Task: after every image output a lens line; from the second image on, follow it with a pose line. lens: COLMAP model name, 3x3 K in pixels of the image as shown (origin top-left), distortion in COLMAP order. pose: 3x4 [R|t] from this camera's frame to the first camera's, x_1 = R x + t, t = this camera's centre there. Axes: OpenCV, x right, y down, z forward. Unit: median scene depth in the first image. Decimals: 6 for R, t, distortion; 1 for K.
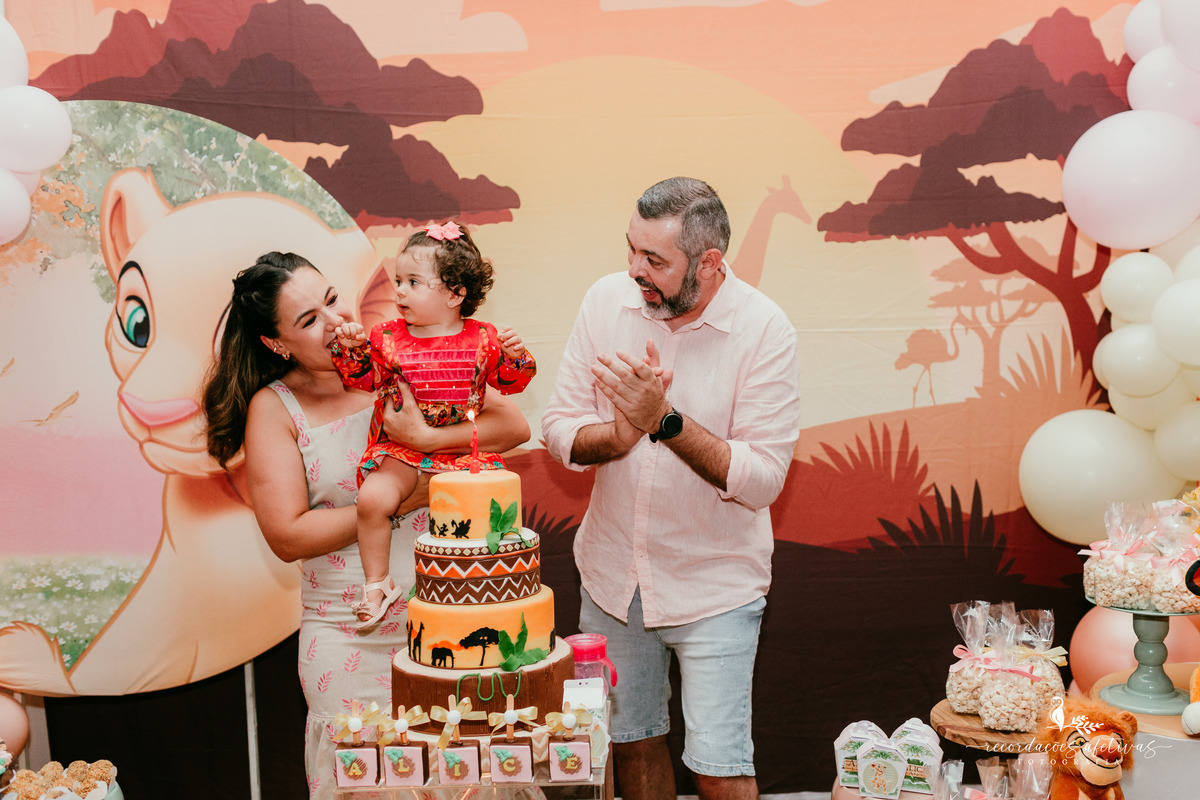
lens RADIAL K [[1200.5, 0, 641.3], [0, 1200.5, 417.3], [0, 0, 1]] dist [0.011711, -0.016183]
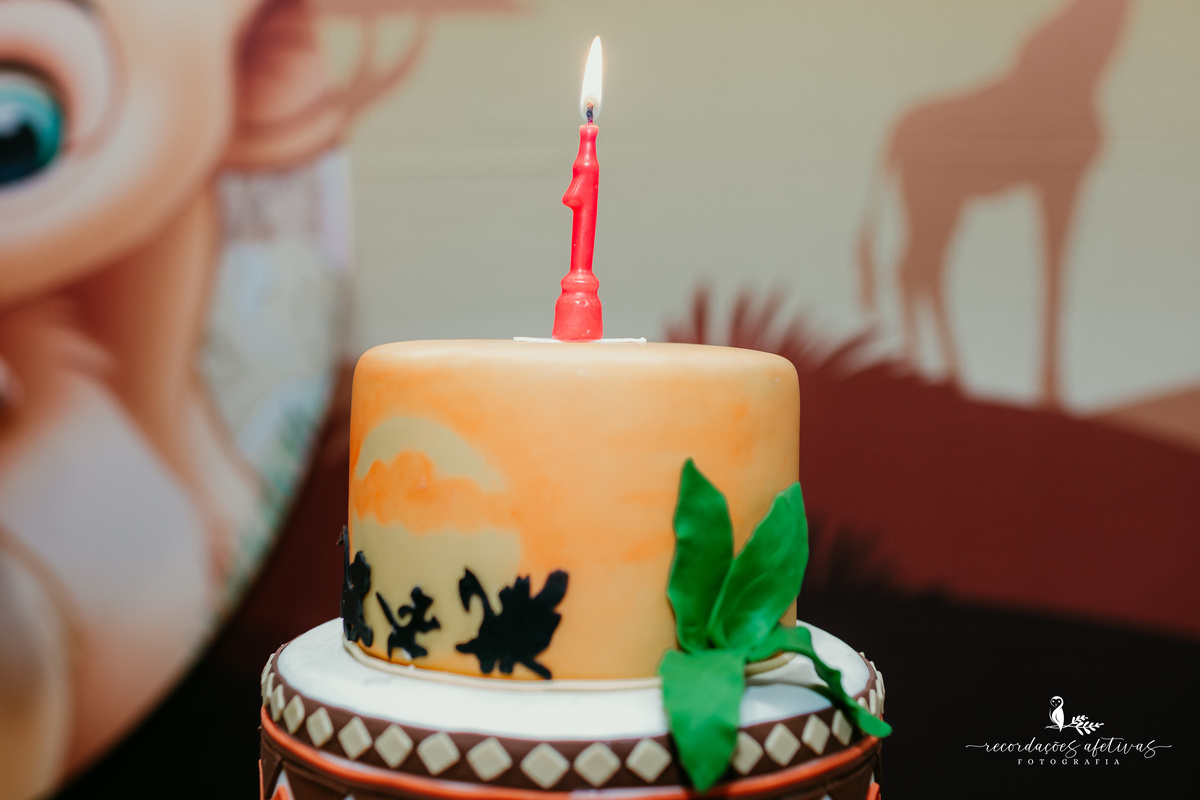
lens RADIAL K [[1435.6, 0, 573.0], [0, 1435.6, 398.9], [0, 0, 1]] dist [0.012479, 0.004079]
pose [[0.998176, 0.036730, -0.047914, -0.083505], [-0.037434, 0.999203, -0.013893, 0.039317], [0.047365, 0.015661, 0.998755, 0.497859]]
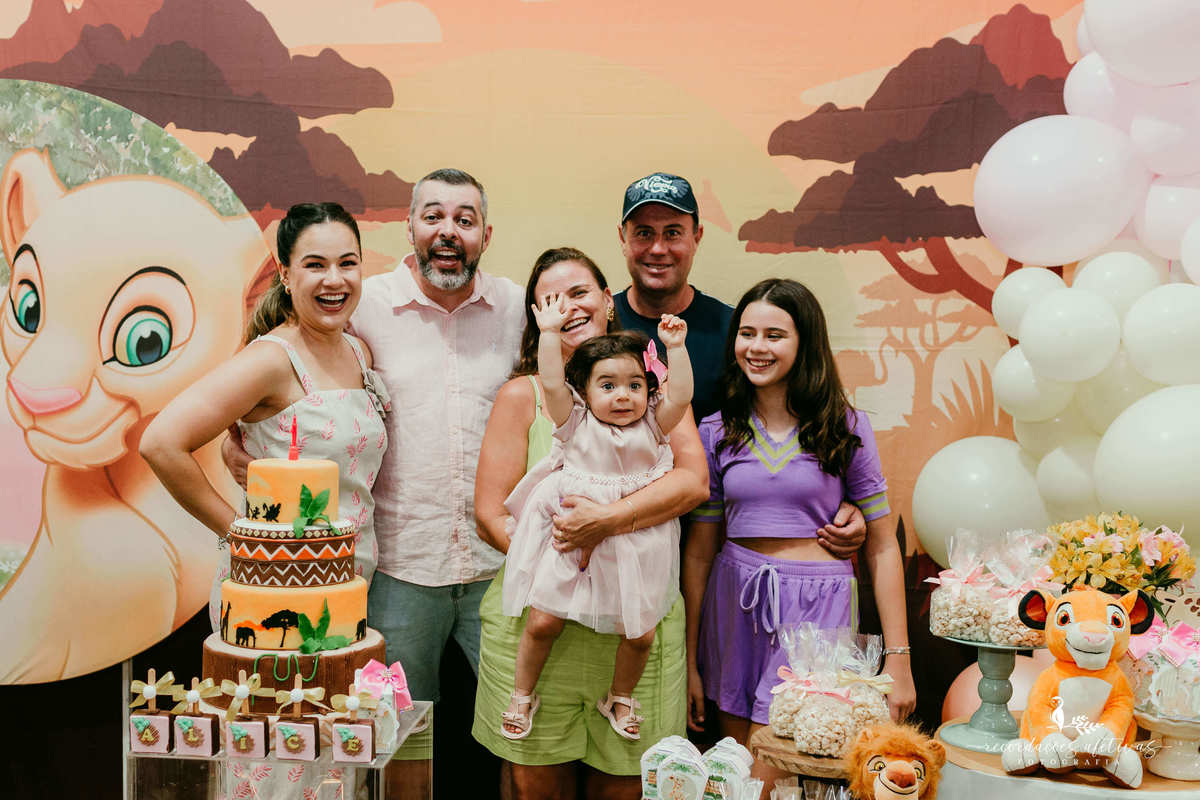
lens RADIAL K [[1350.1, 0, 530.5], [0, 1350.1, 462.3], [0, 0, 1]] dist [0.000565, 0.019575]
pose [[0.992388, 0.051128, -0.112036, 0.121986], [-0.050655, 0.998691, 0.007063, 0.020039], [0.112250, -0.001334, 0.993679, -0.068231]]
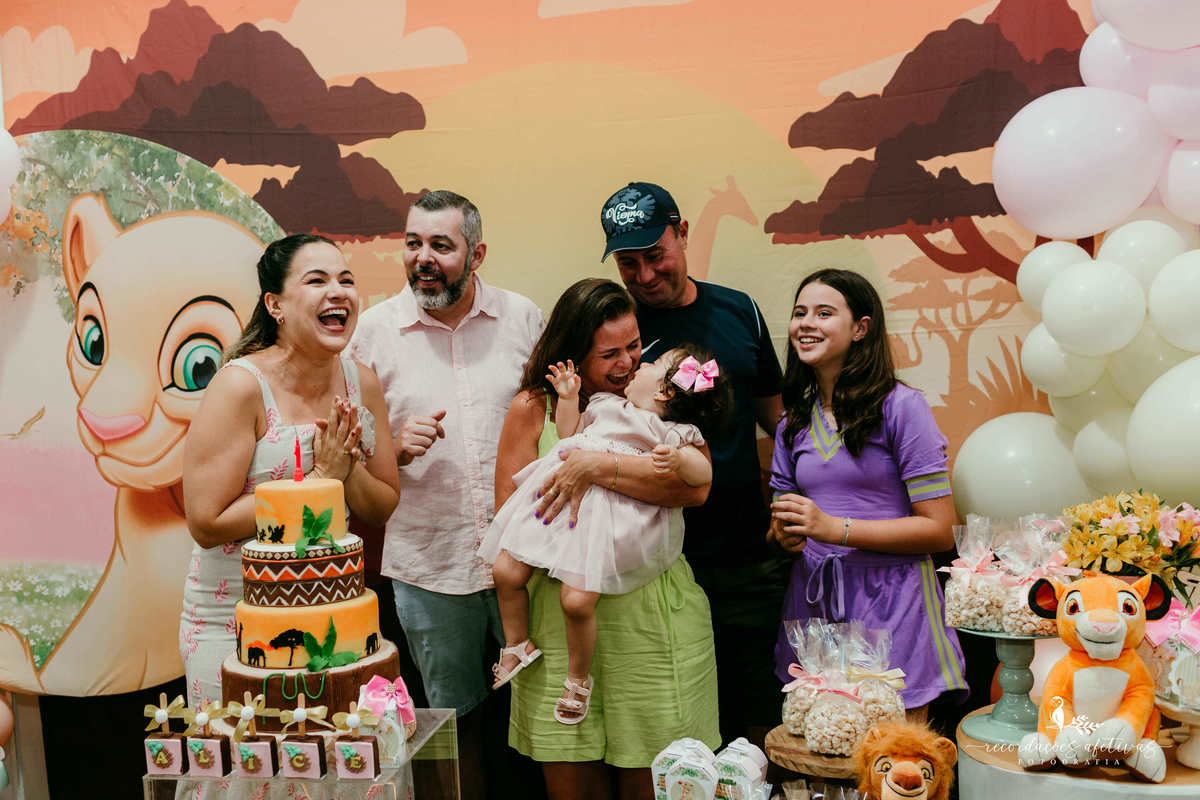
lens RADIAL K [[1261.1, 0, 541.4], [0, 1261.1, 425.9], [0, 0, 1]] dist [0.005248, 0.001306]
pose [[0.979937, -0.004446, -0.199258, 0.185938], [0.003143, 0.999972, -0.006855, 0.004720], [0.199283, 0.006091, 0.979923, -0.016339]]
